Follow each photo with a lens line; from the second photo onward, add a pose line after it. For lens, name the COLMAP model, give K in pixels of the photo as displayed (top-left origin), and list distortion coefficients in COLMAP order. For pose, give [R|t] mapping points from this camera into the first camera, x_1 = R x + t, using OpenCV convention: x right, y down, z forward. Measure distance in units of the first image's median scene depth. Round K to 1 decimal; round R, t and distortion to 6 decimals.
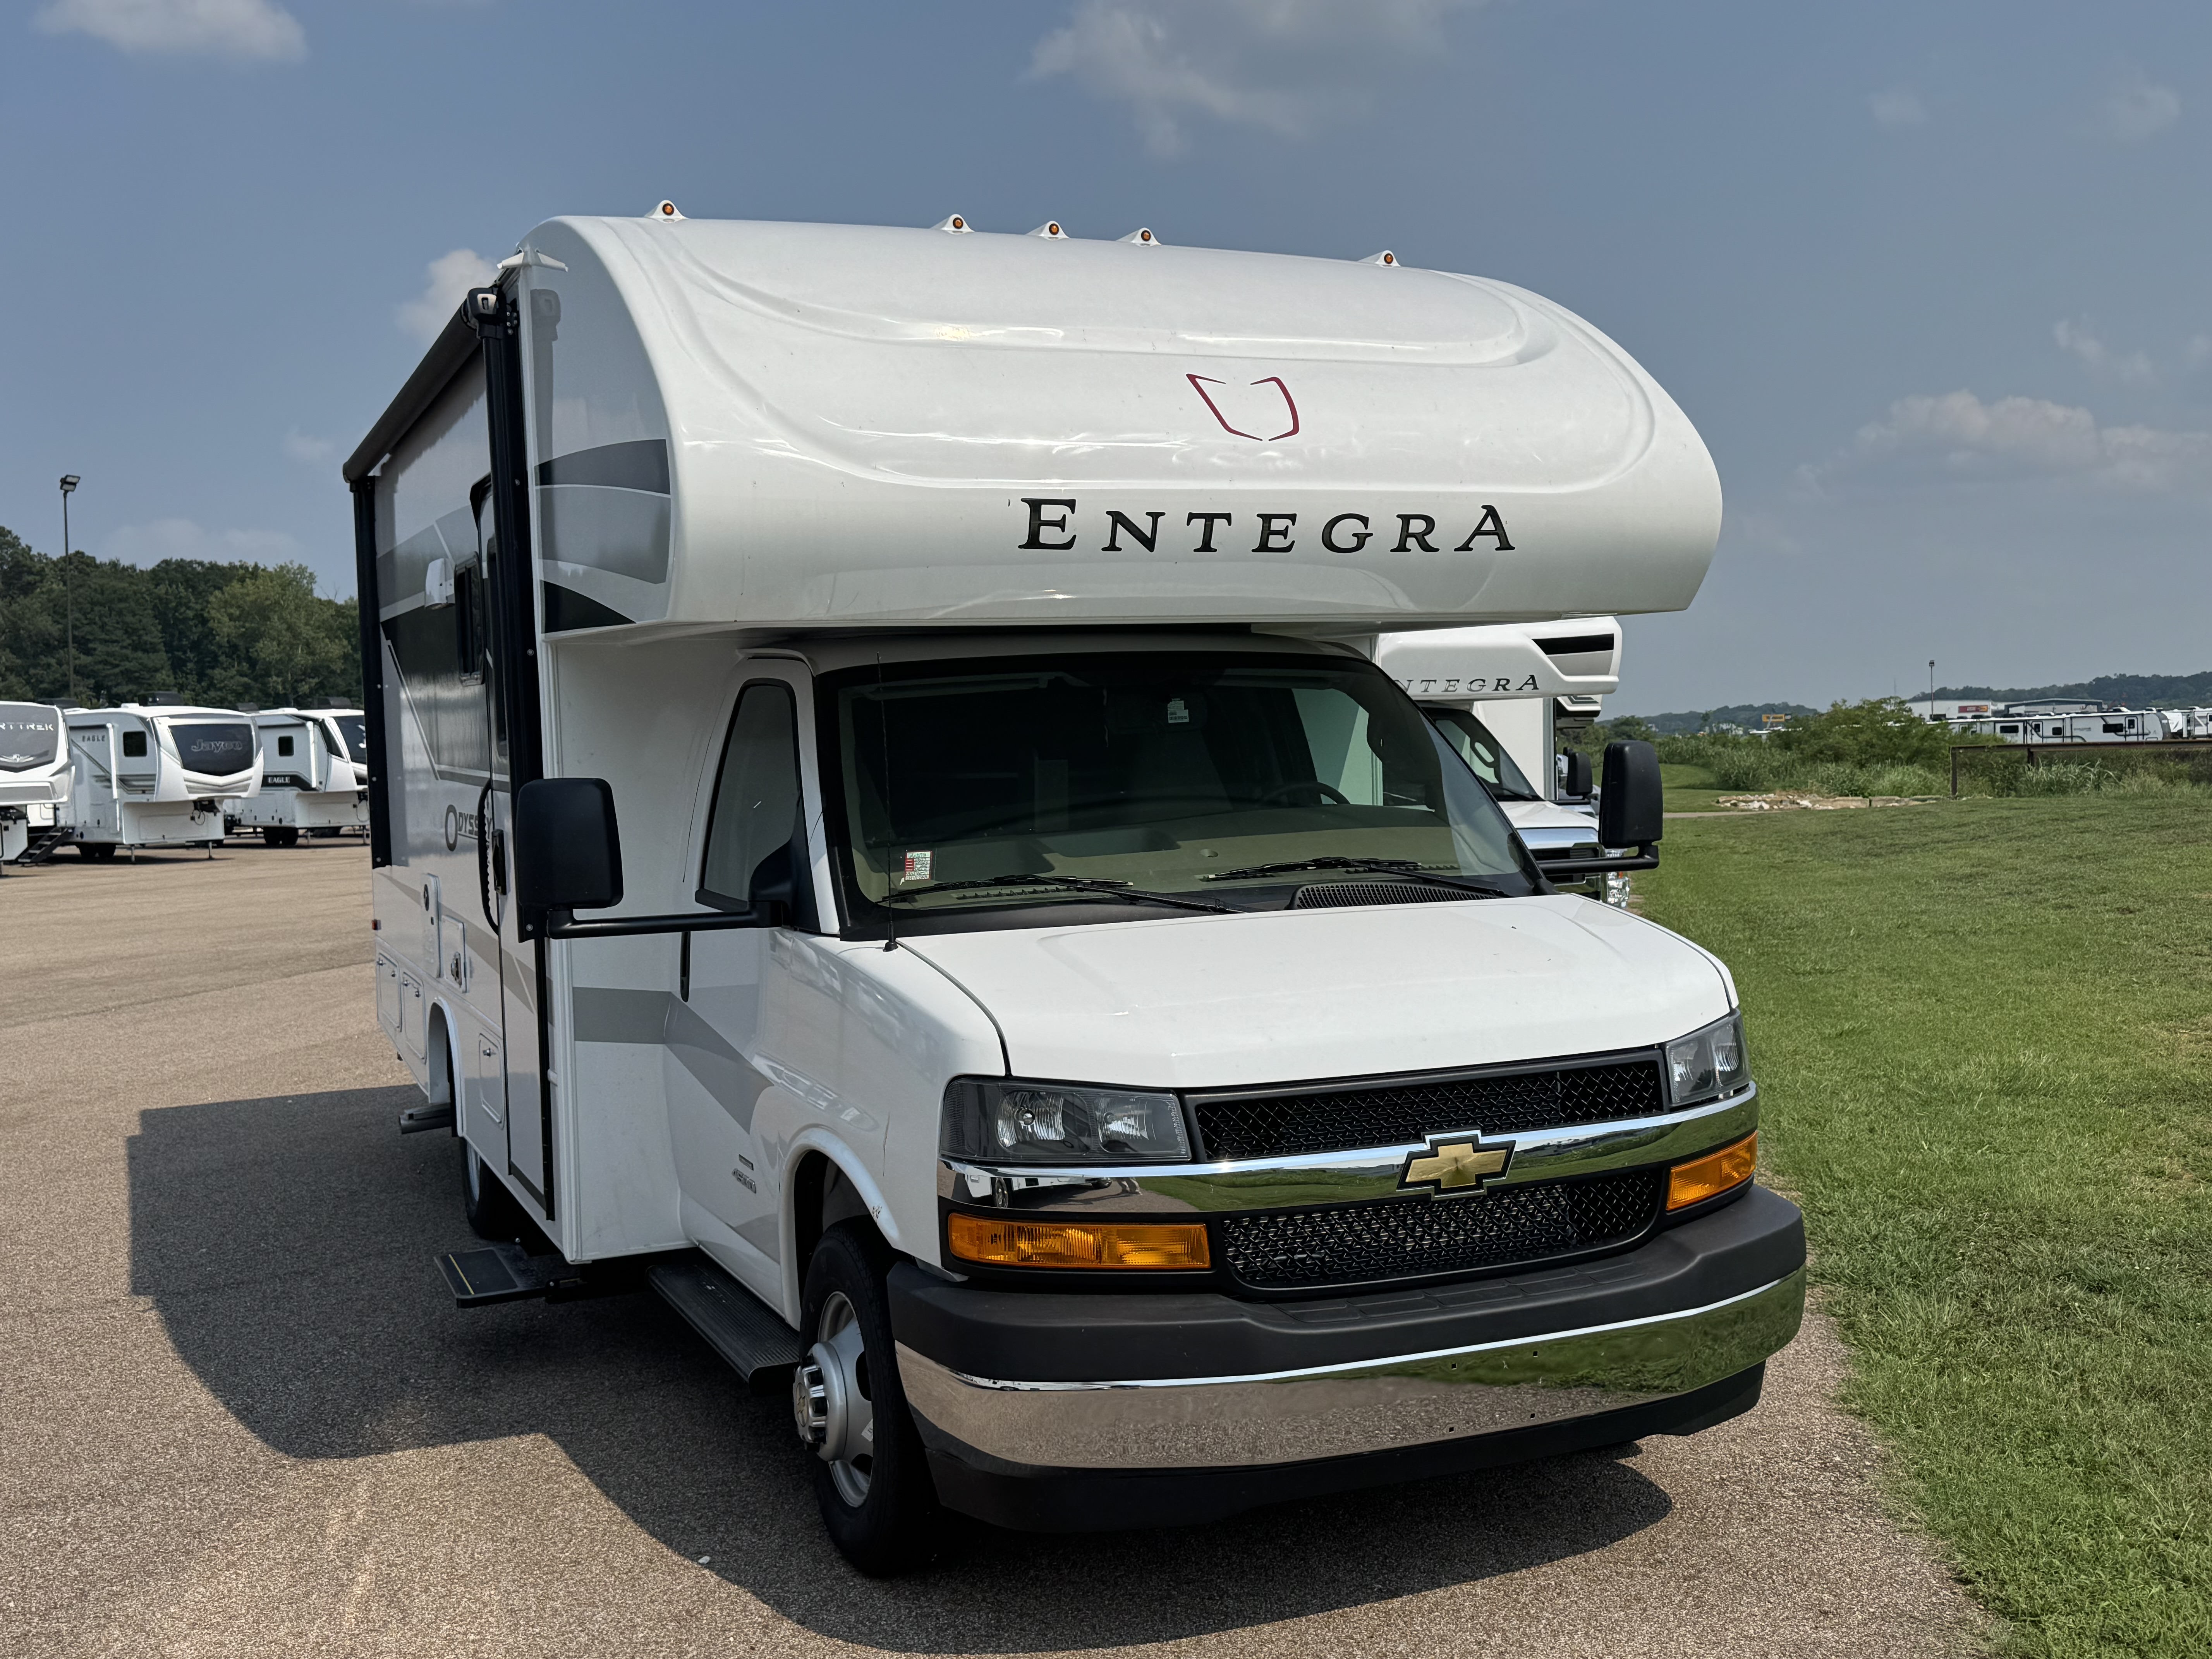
lens RADIAL K [[2277.3, 0, 1124.5], [0, 2277.3, 810.0], [0, 0, 1]] dist [0.055521, 0.000000]
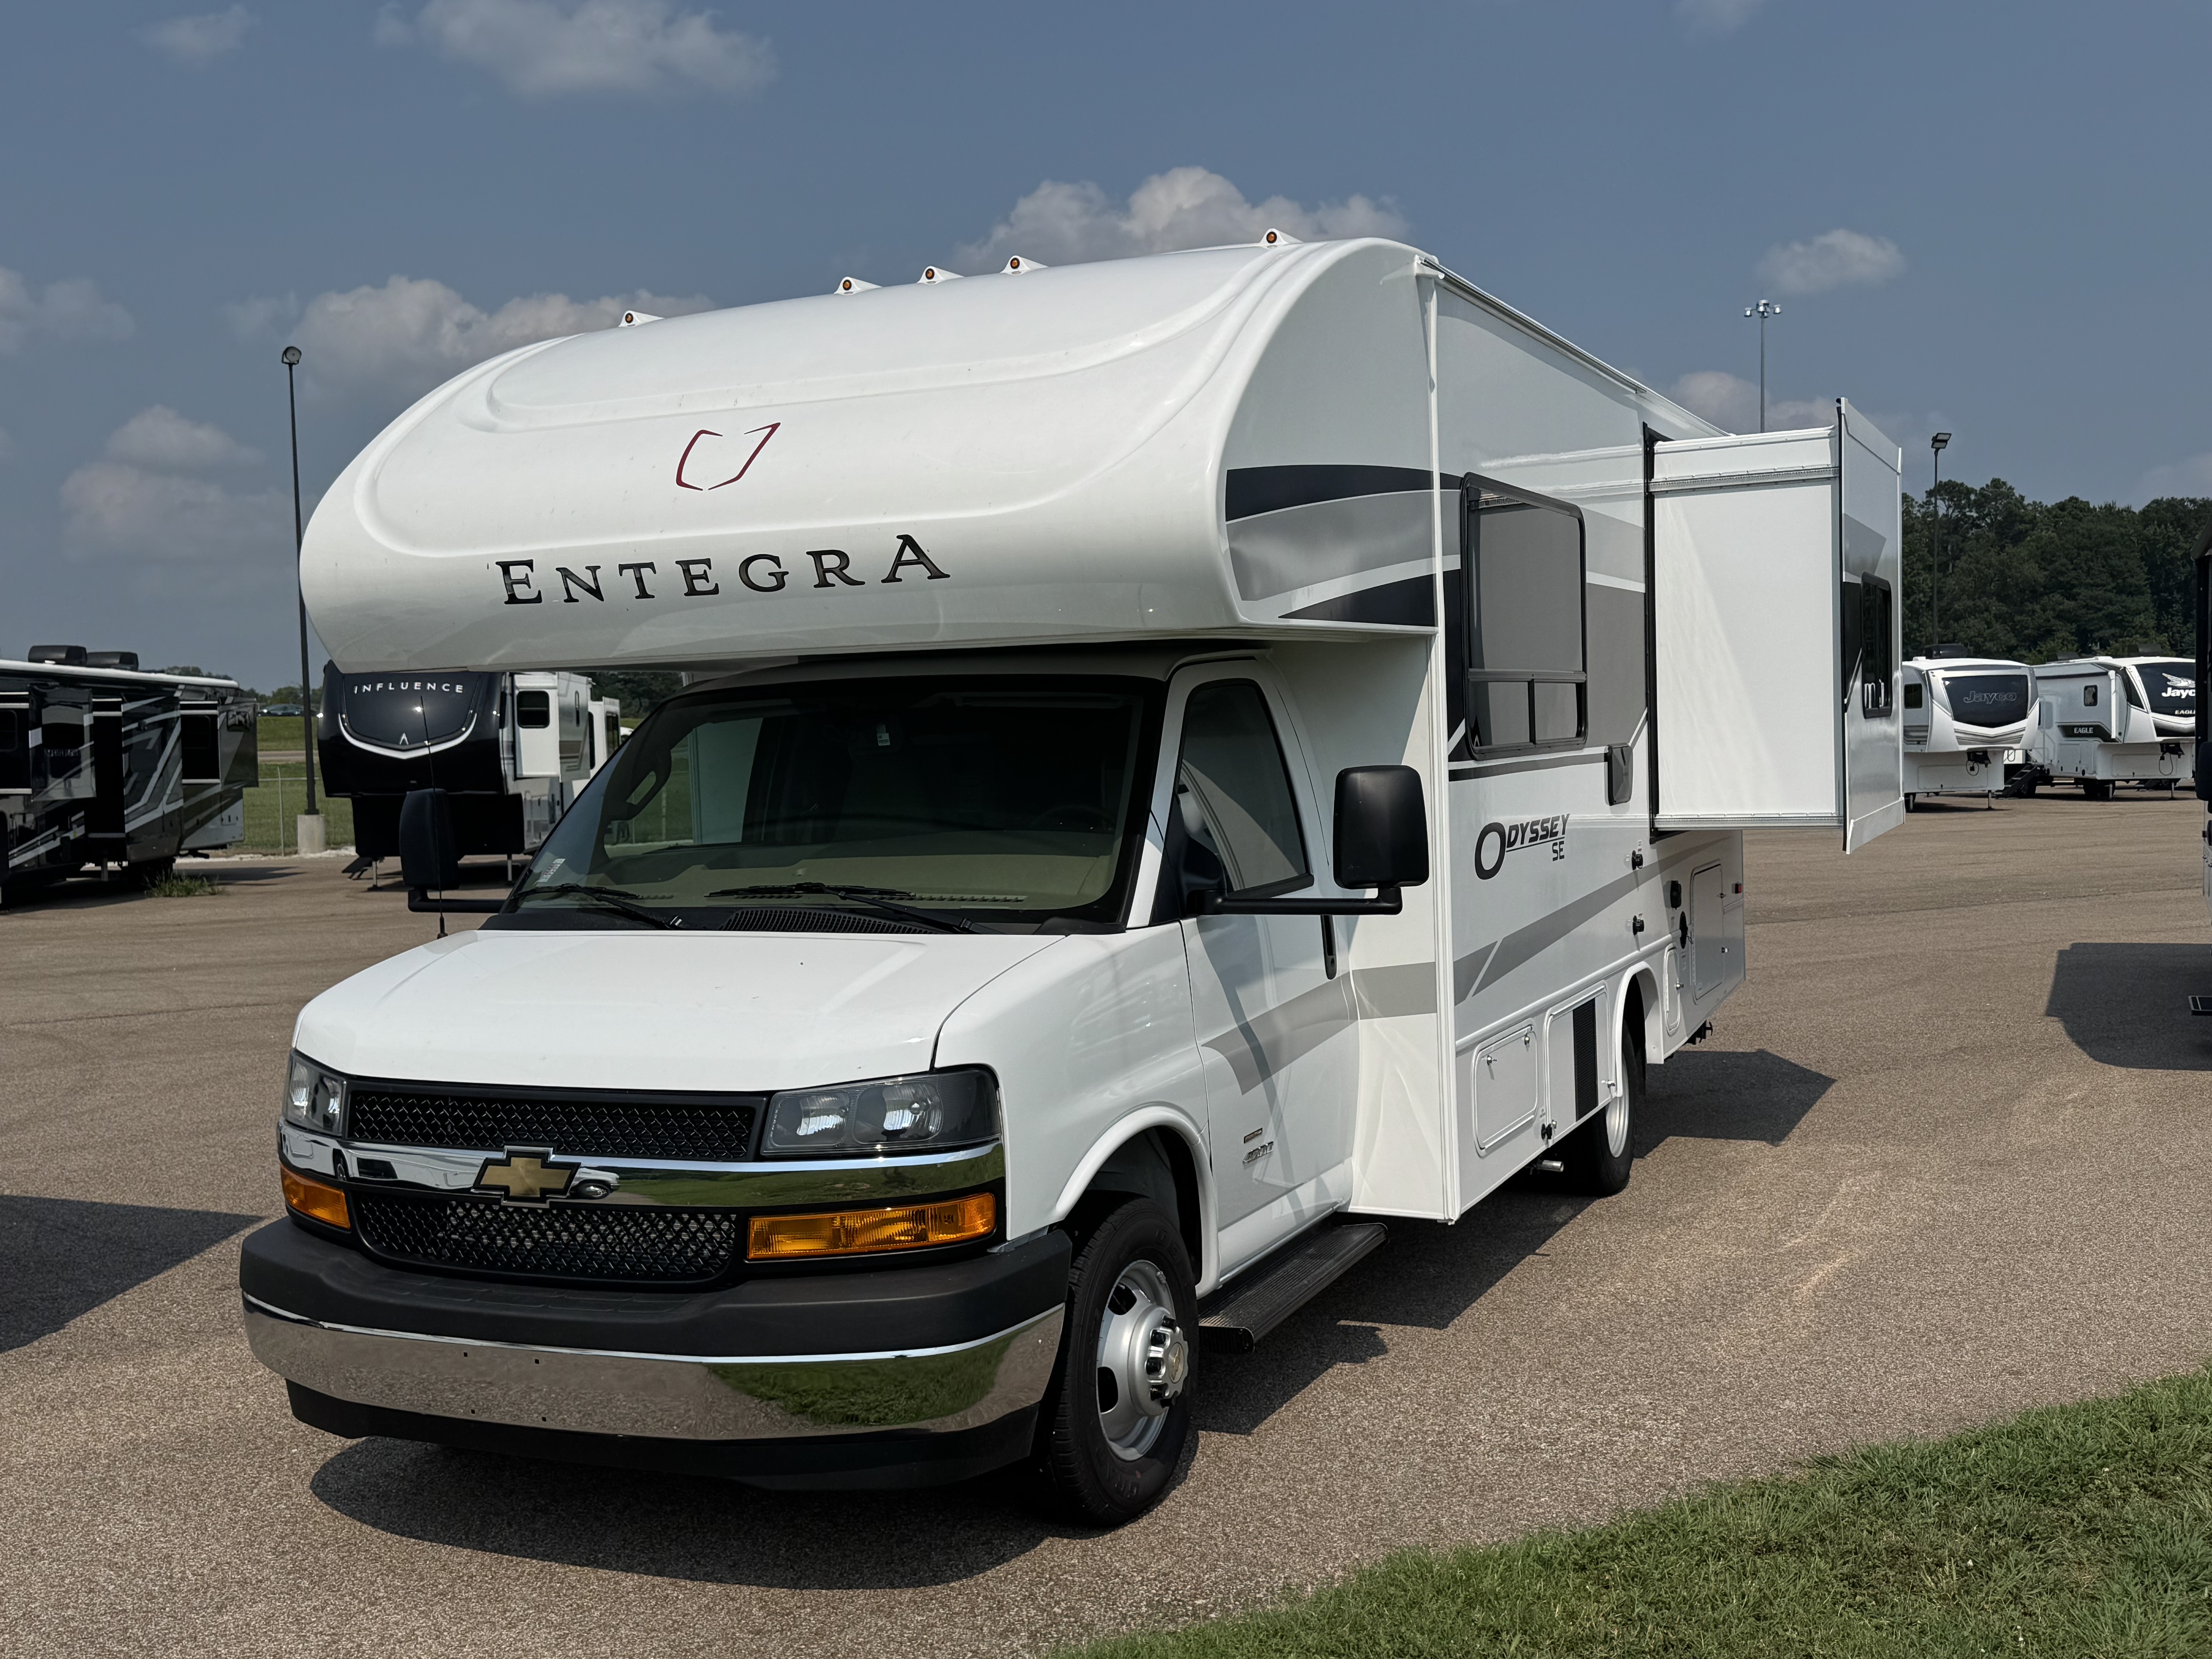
lens RADIAL K [[2277.3, 0, 1116.3], [0, 2277.3, 845.5], [0, 0, 1]] dist [0.055521, 0.000000]
pose [[0.670965, 0.047106, -0.739992, 0.096255], [-0.017090, 0.998697, 0.048078, -0.004943], [0.741292, -0.019613, 0.670896, 0.041302]]
